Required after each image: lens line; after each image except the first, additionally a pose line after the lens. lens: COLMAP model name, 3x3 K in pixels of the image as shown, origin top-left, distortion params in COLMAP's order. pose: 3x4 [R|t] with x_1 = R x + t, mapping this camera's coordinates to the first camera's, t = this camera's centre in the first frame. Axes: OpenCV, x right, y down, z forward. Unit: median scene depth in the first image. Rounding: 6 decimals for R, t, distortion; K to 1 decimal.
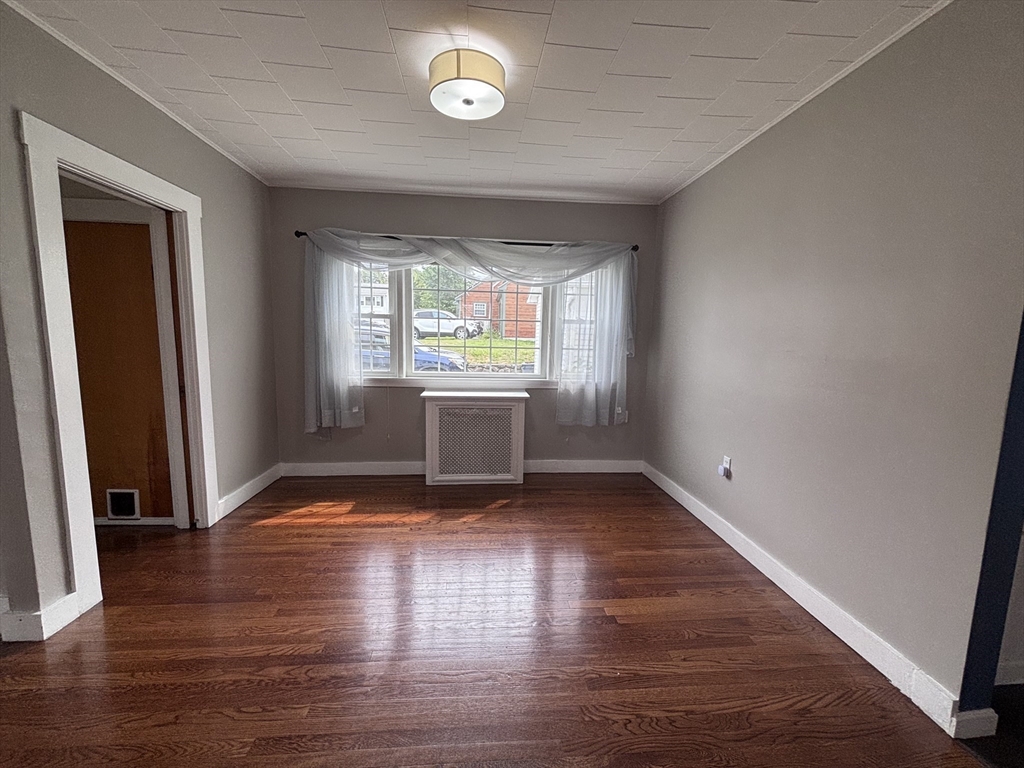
lens RADIAL K [[414.9, 0, 513.8], [0, 414.9, 382.9], [0, 0, 1]] dist [0.003084, -0.002991]
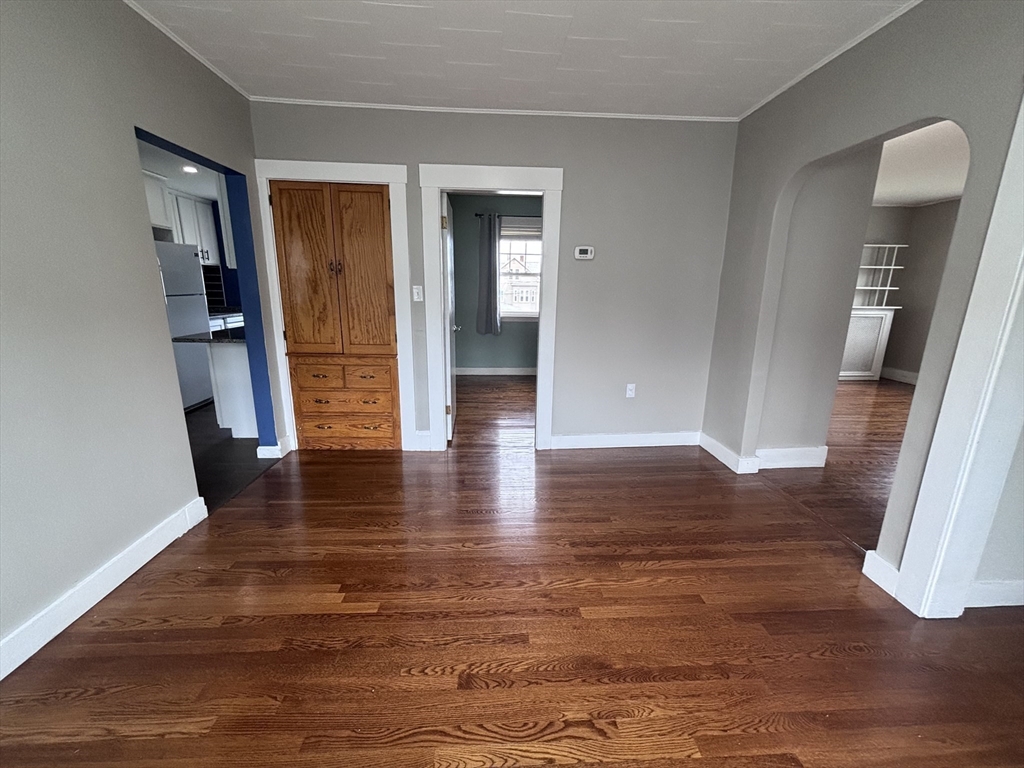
lens RADIAL K [[414.9, 0, 513.8], [0, 414.9, 383.4], [0, 0, 1]] dist [0.003084, -0.002991]
pose [[-0.998738, -0.046385, 0.019251, -0.085081], [-0.037116, 0.939961, 0.339257, -0.118279], [-0.033832, 0.338114, -0.940497, 1.011178]]
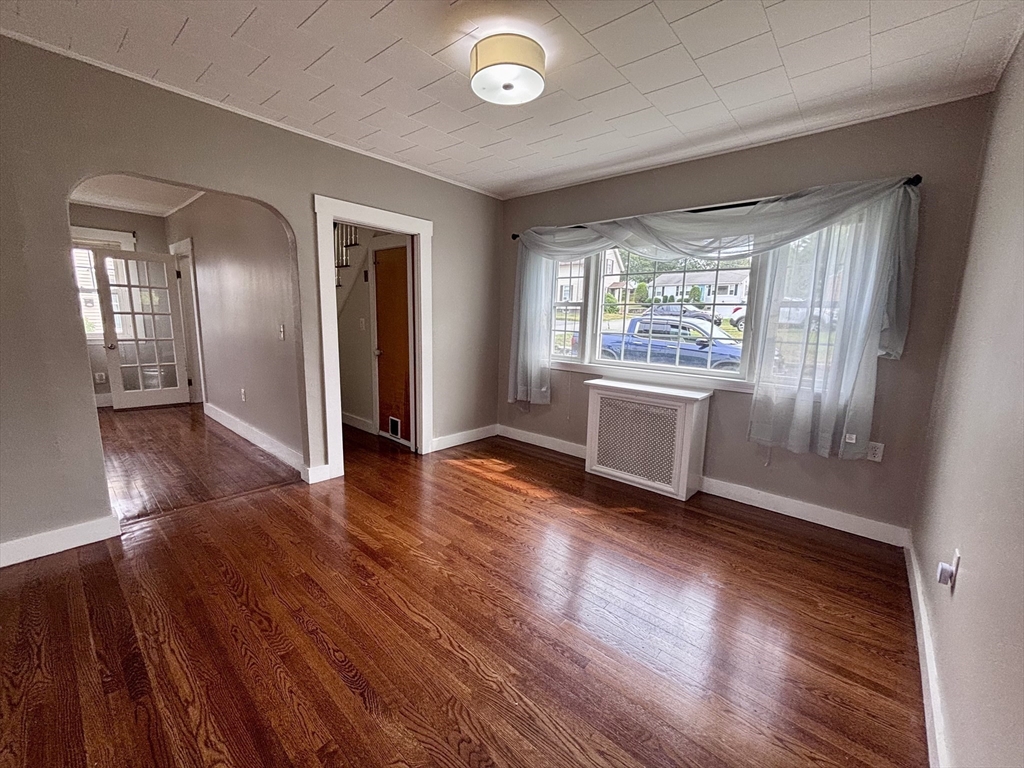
lens RADIAL K [[414.9, 0, 511.5], [0, 414.9, 382.6], [0, 0, 1]] dist [0.003084, -0.002991]
pose [[0.690650, 0.110491, -0.714699, 0.394186], [-0.096098, 0.993517, 0.060732, -0.012544], [0.716776, 0.026736, 0.696791, 0.180005]]
